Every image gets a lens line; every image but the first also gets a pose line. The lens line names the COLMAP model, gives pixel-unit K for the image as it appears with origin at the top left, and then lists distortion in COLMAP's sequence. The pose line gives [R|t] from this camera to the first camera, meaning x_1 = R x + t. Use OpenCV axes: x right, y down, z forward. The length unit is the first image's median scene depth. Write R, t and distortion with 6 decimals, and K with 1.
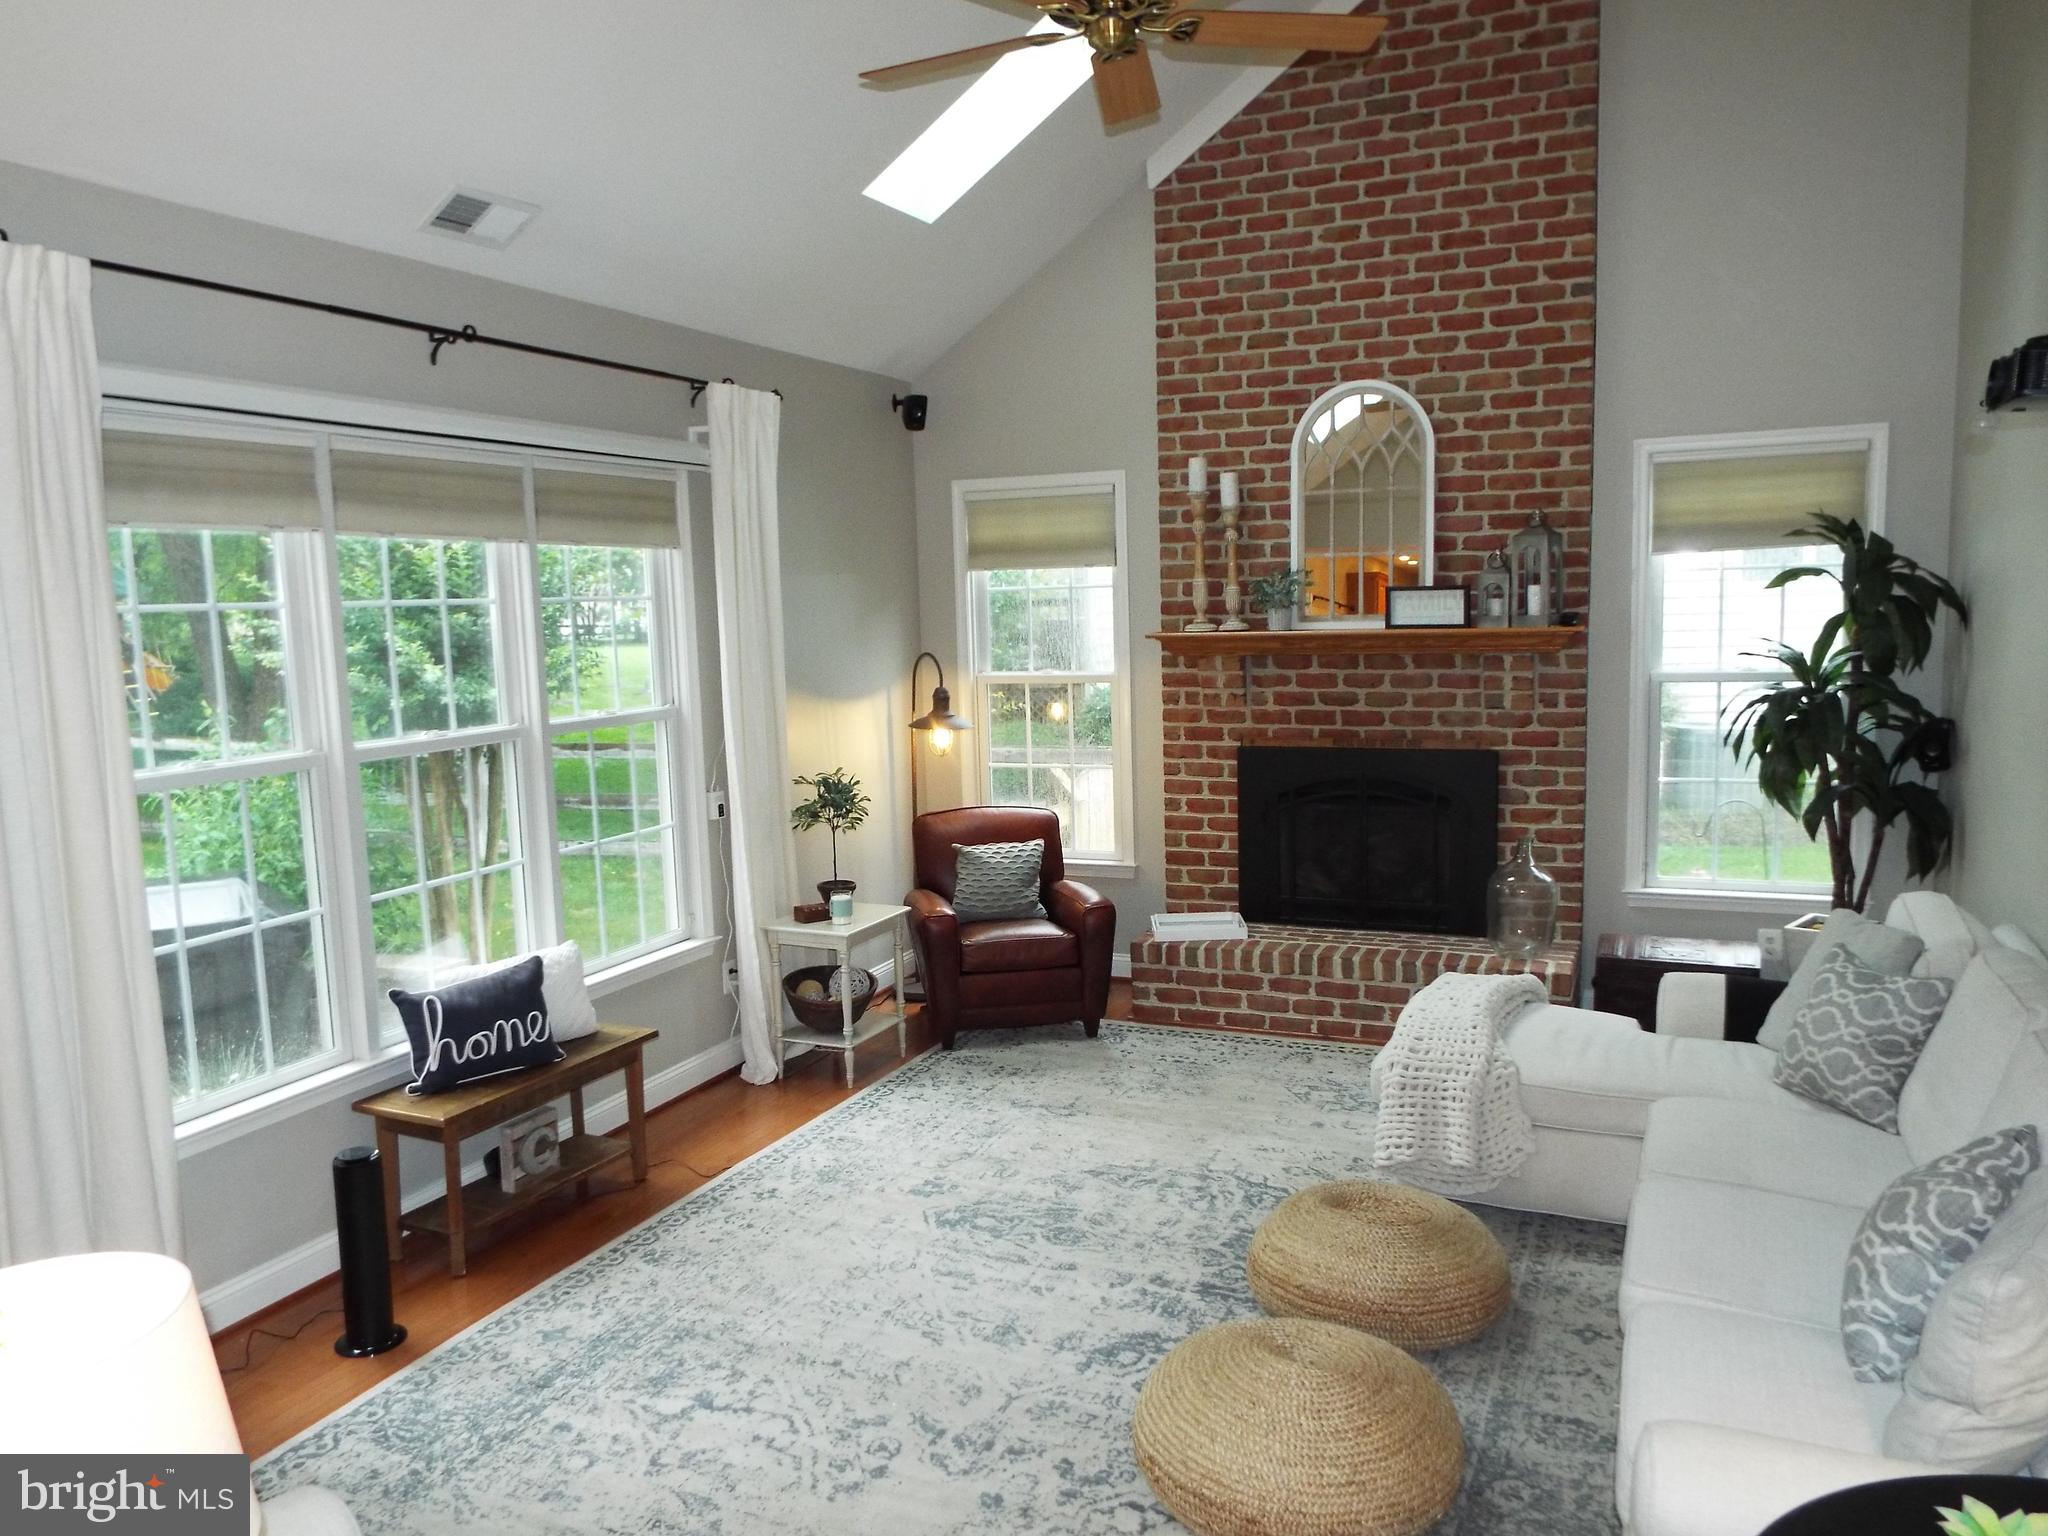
lens RADIAL K [[1467.1, 0, 1084.8], [0, 1467.1, 743.4], [0, 0, 1]] dist [-0.023658, 0.026955]
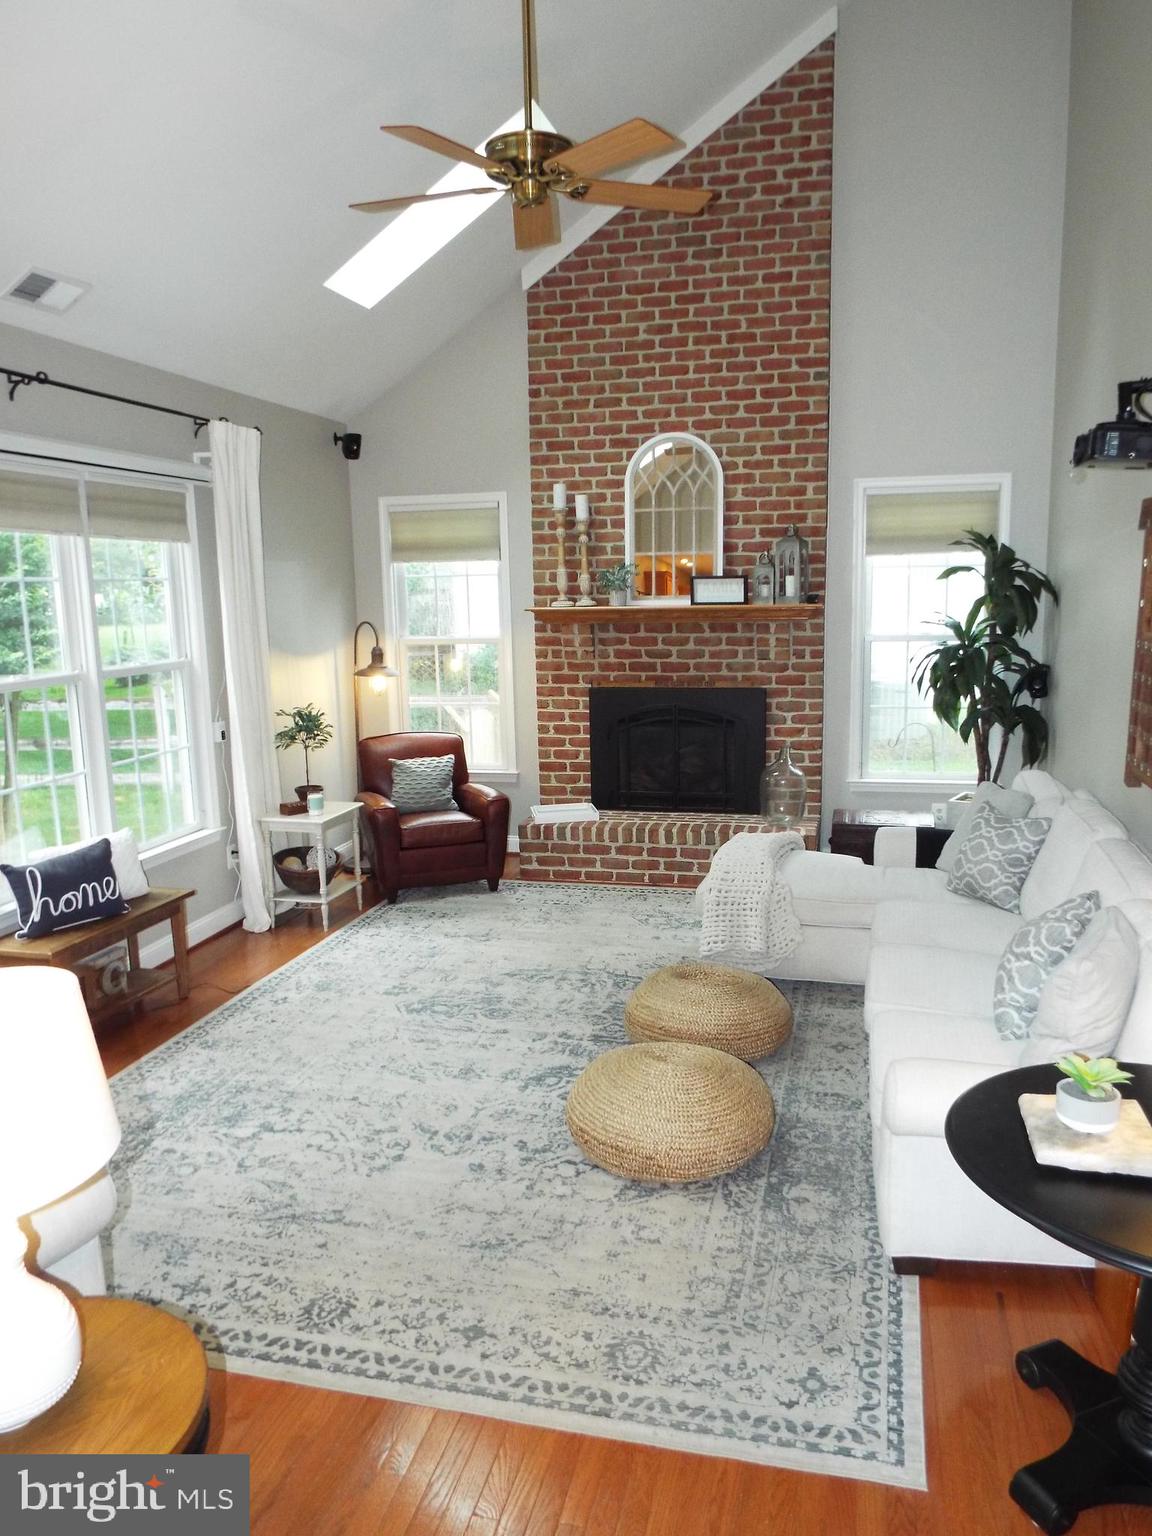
lens RADIAL K [[1089.9, 0, 634.7], [0, 1089.9, 740.7], [0, 0, 1]] dist [-0.017798, 0.003443]
pose [[0.984315, -0.017299, 0.175569, -0.044433], [0.010359, 0.999131, 0.040372, 0.012603], [-0.176115, -0.037920, 0.983639, -0.064335]]
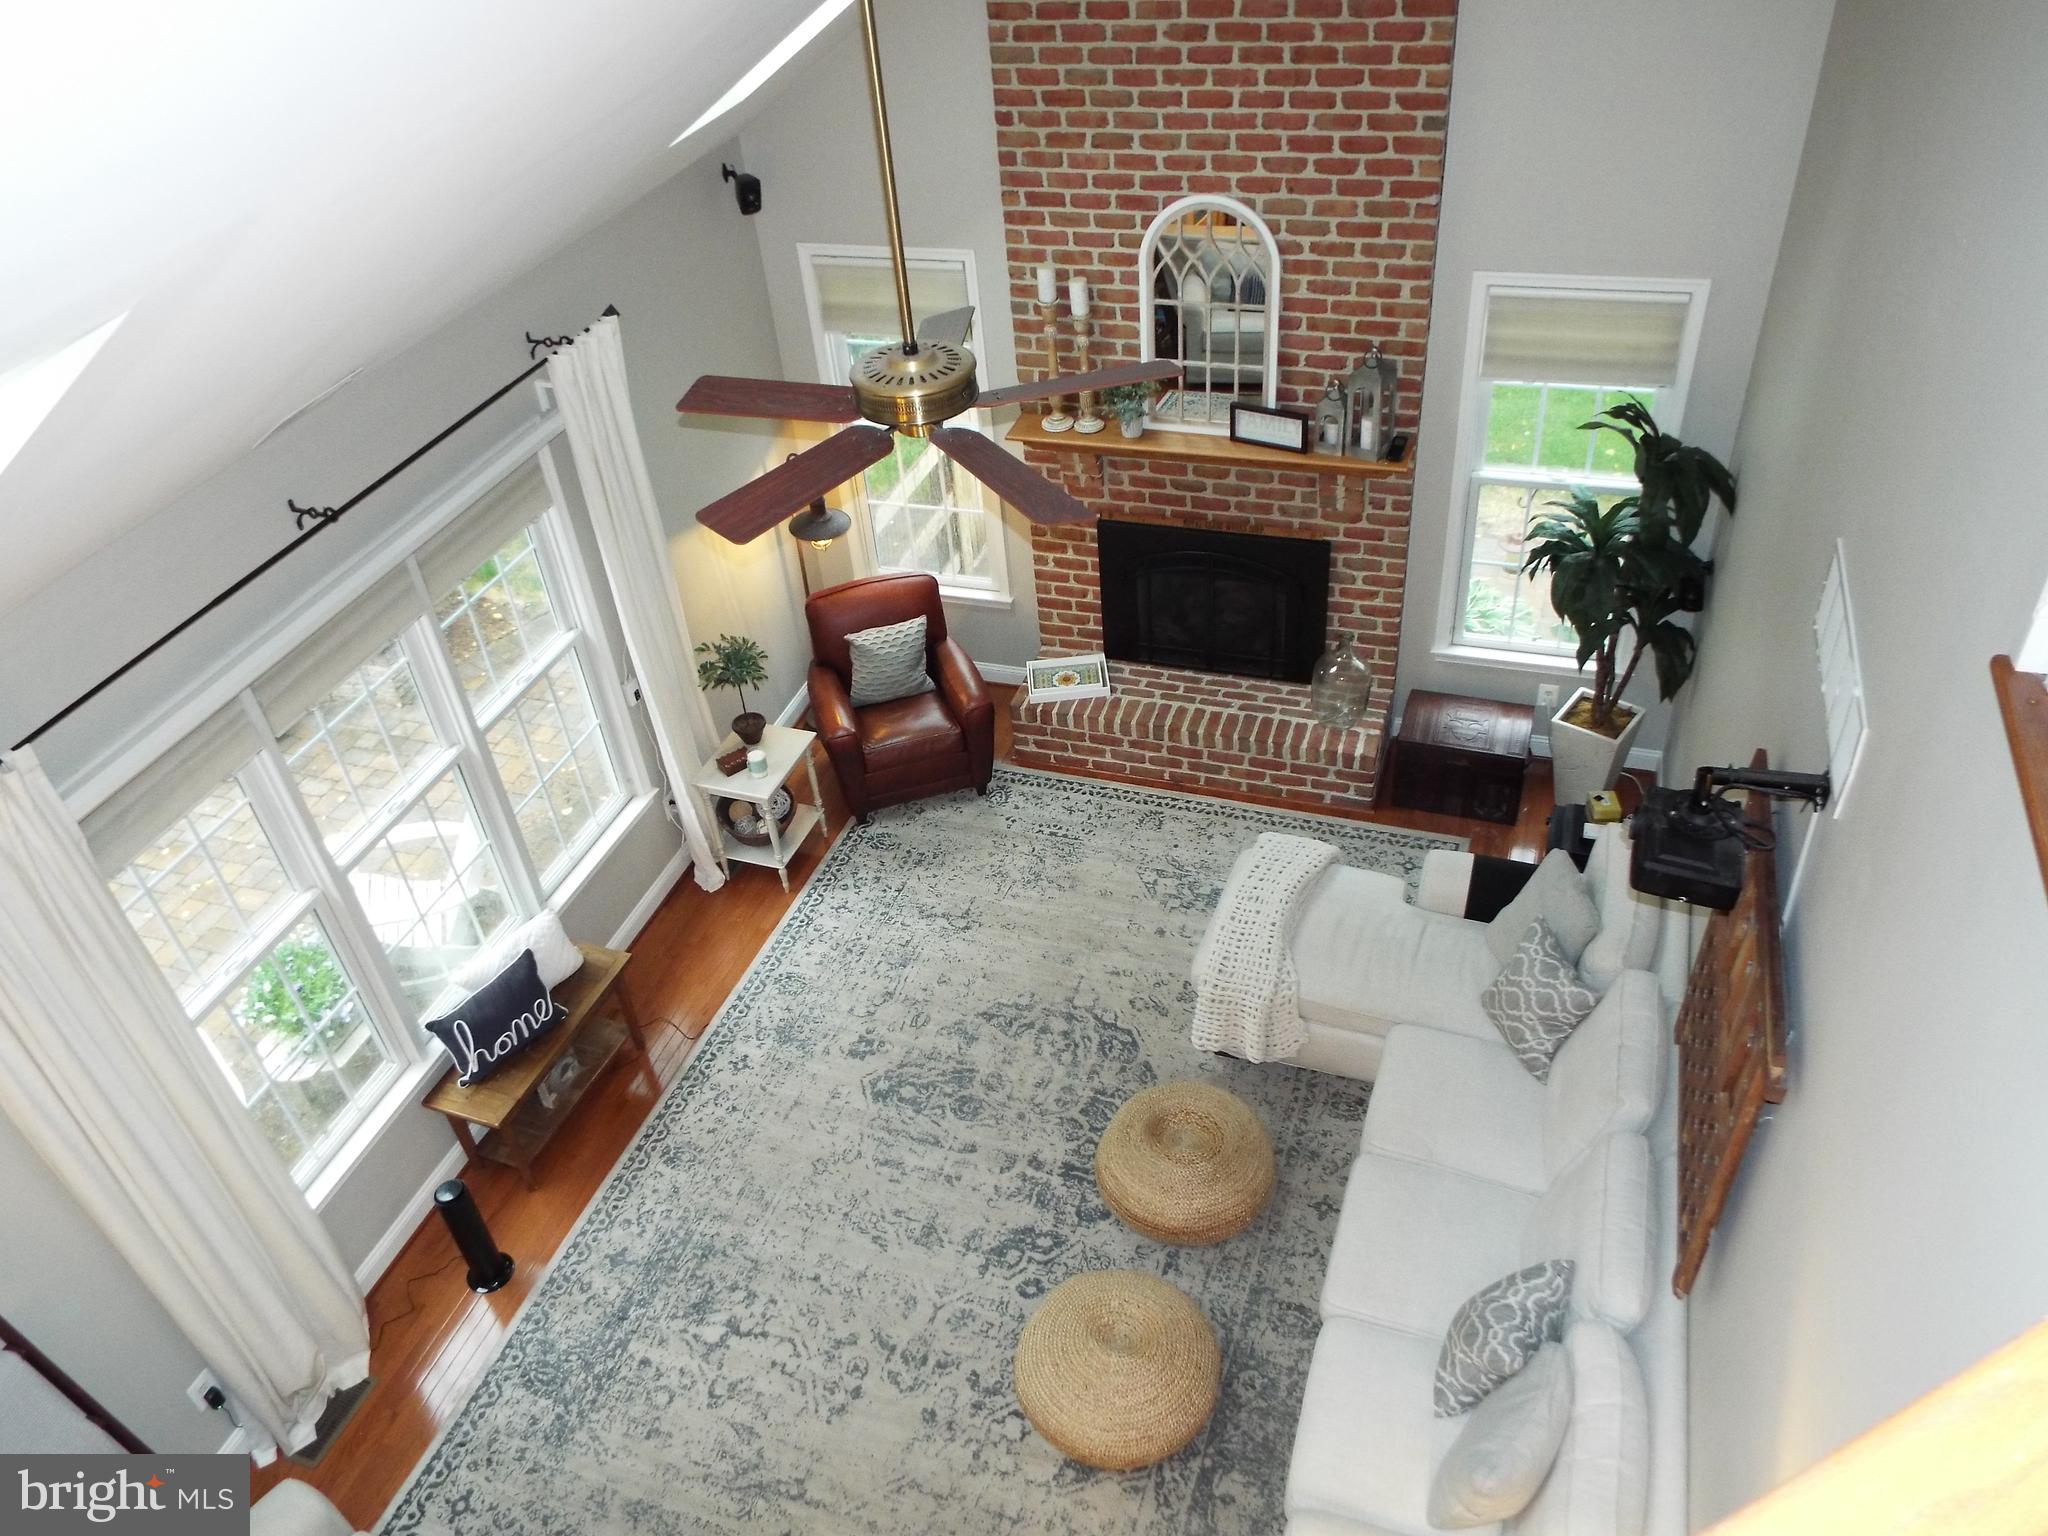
lens RADIAL K [[1467.1, 0, 1084.8], [0, 1467.1, 743.4], [0, 0, 1]] dist [-0.023658, 0.026955]
pose [[0.996837, -0.068353, 0.040536, 0.044247], [0.038896, 0.864471, 0.501175, -0.440768], [-0.069299, -0.498013, 0.864396, -0.017447]]
